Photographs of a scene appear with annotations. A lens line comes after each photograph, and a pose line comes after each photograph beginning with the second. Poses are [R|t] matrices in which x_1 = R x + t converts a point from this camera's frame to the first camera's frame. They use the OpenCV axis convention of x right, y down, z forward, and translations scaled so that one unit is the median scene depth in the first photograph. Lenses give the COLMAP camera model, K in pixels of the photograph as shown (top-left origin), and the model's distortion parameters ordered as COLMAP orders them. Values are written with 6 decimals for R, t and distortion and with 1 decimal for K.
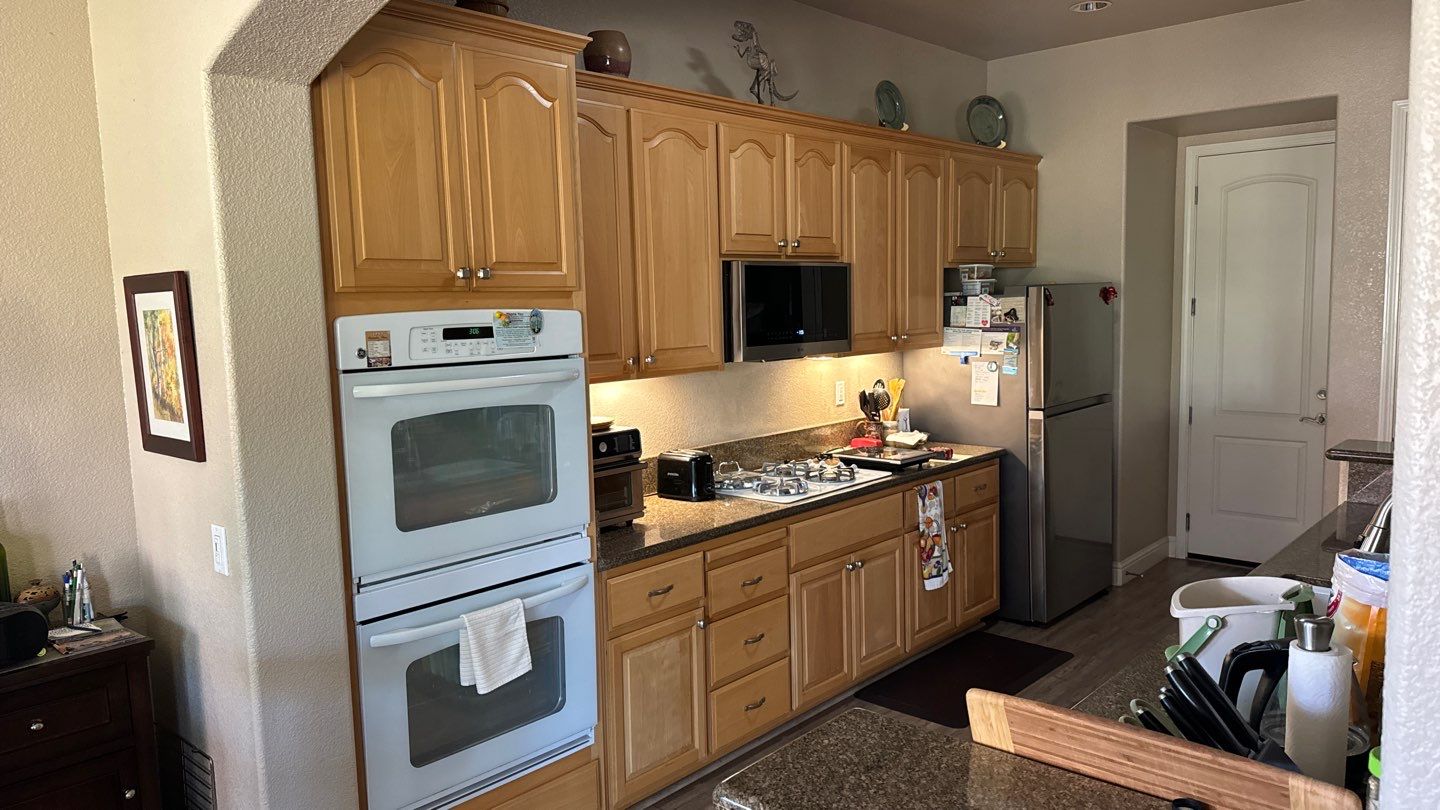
lens RADIAL K [[1012.6, 0, 726.5], [0, 1012.6, 409.1], [0, 0, 1]] dist [0.073131, -0.095525]
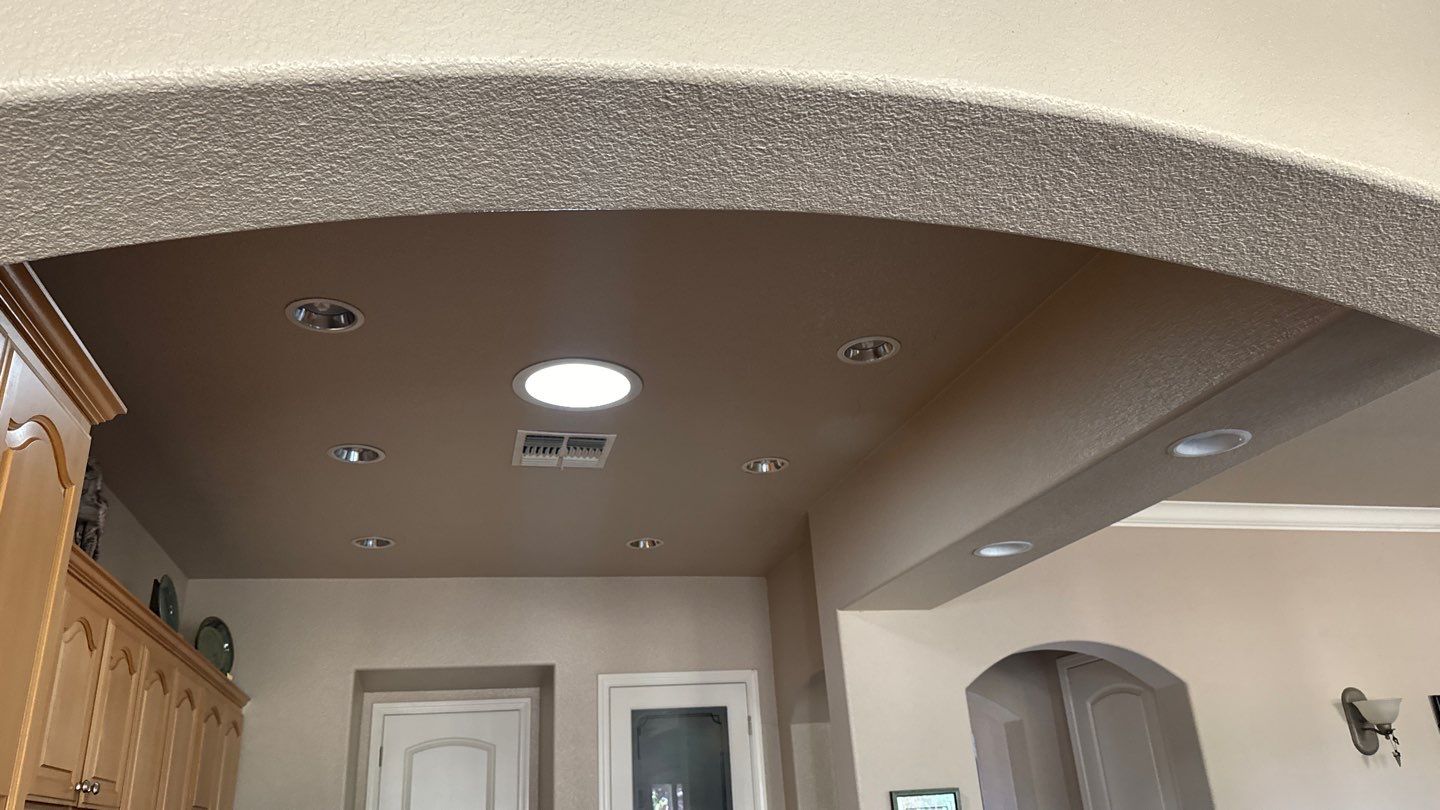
lens RADIAL K [[1012.6, 0, 730.0], [0, 1012.6, 405.8], [0, 0, 1]] dist [0.073131, -0.095525]
pose [[0.553003, 0.314404, 0.771581, -0.339299], [0.139262, 0.878161, -0.457645, -0.029518], [-0.821458, 0.360531, 0.441841, 0.366171]]
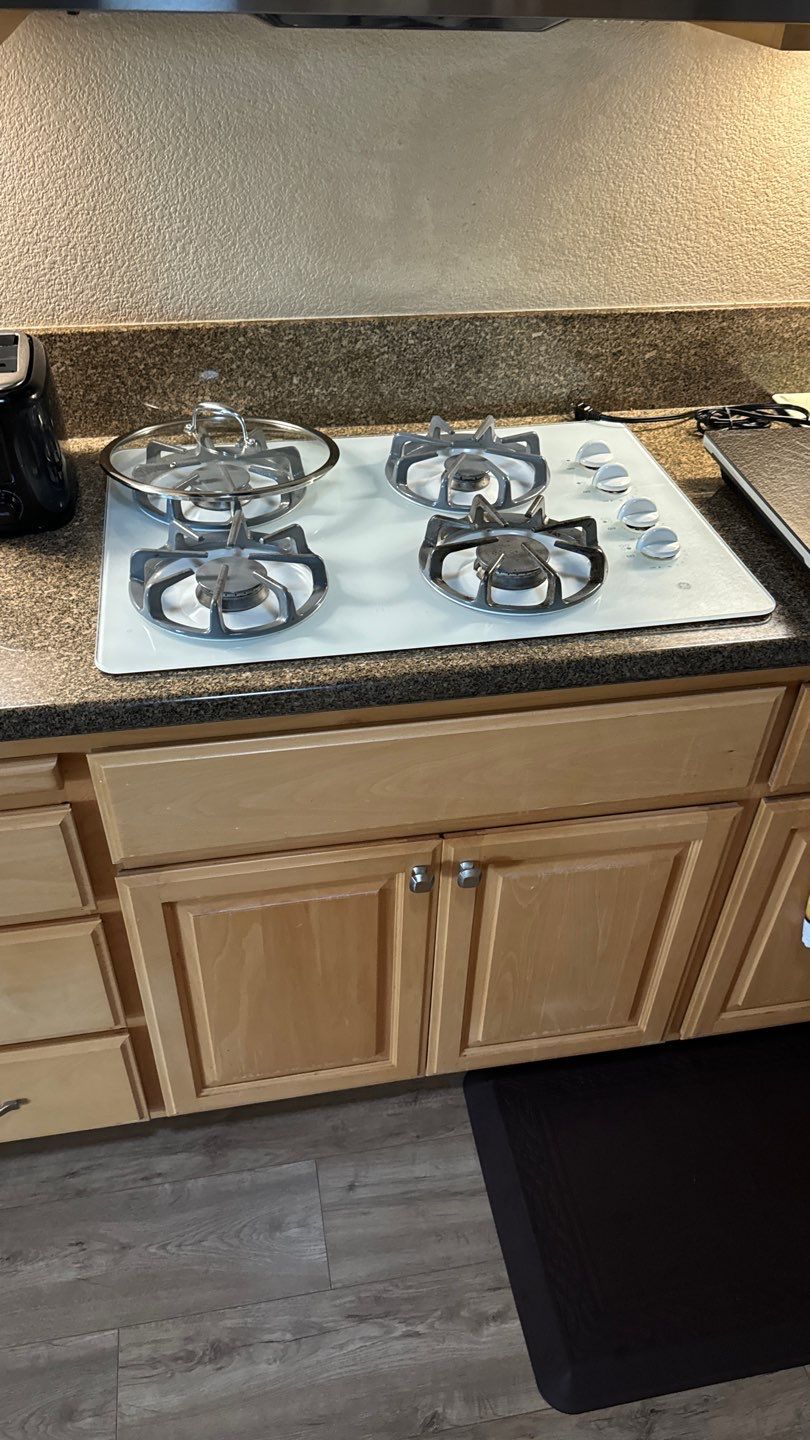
lens RADIAL K [[1012.6, 0, 403.2], [0, 1012.6, 746.2], [0, 0, 1]] dist [0.073131, -0.095525]
pose [[0.781325, 0.438752, -0.443878, 0.279774], [-0.111364, 0.797795, 0.592555, -0.068163], [0.614108, -0.413547, 0.672198, 0.951508]]
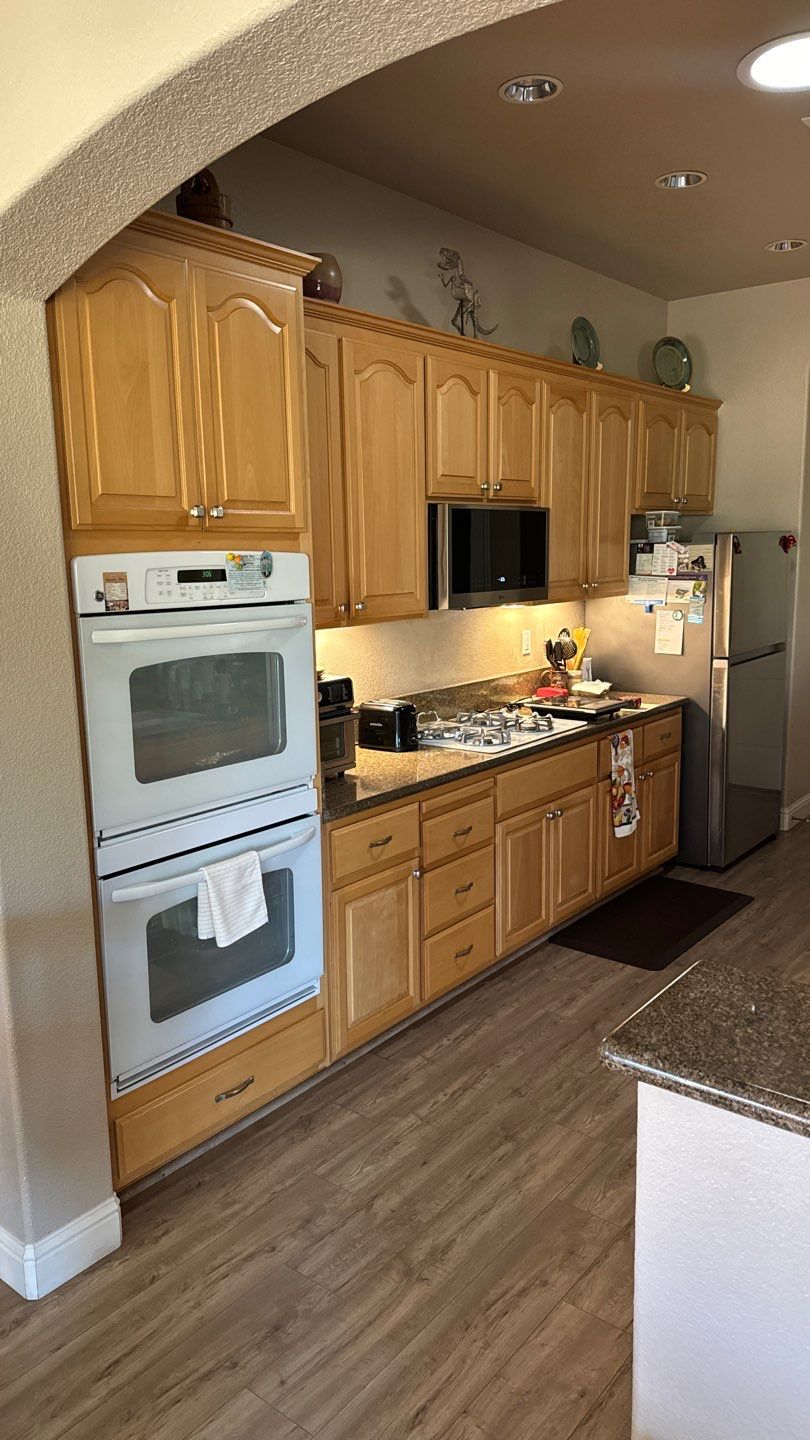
lens RADIAL K [[1012.6, 0, 418.5], [0, 1012.6, 734.0], [0, 0, 1]] dist [0.073131, -0.095525]
pose [[0.997538, -0.002628, 0.070075, -0.092019], [-0.002579, 0.997247, 0.074113, 0.001288], [-0.070077, -0.074111, 0.994785, 0.022398]]
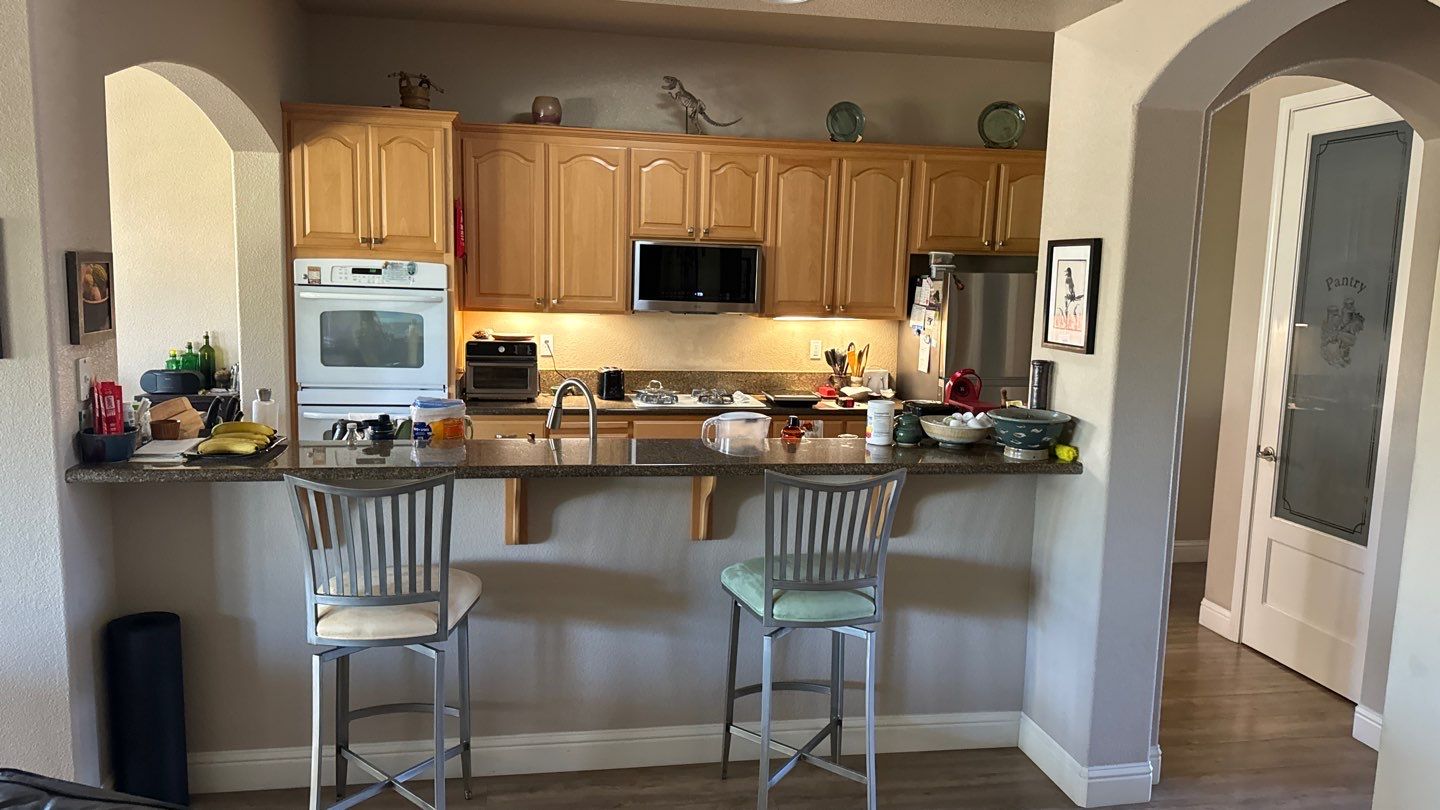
lens RADIAL K [[1012.6, 0, 725.3], [0, 1012.6, 410.2], [0, 0, 1]] dist [0.073131, -0.095525]
pose [[0.788637, 0.128471, -0.601288, 1.162221], [-0.115813, 0.991461, 0.059938, -0.005825], [0.603854, 0.022368, 0.796781, -0.110547]]
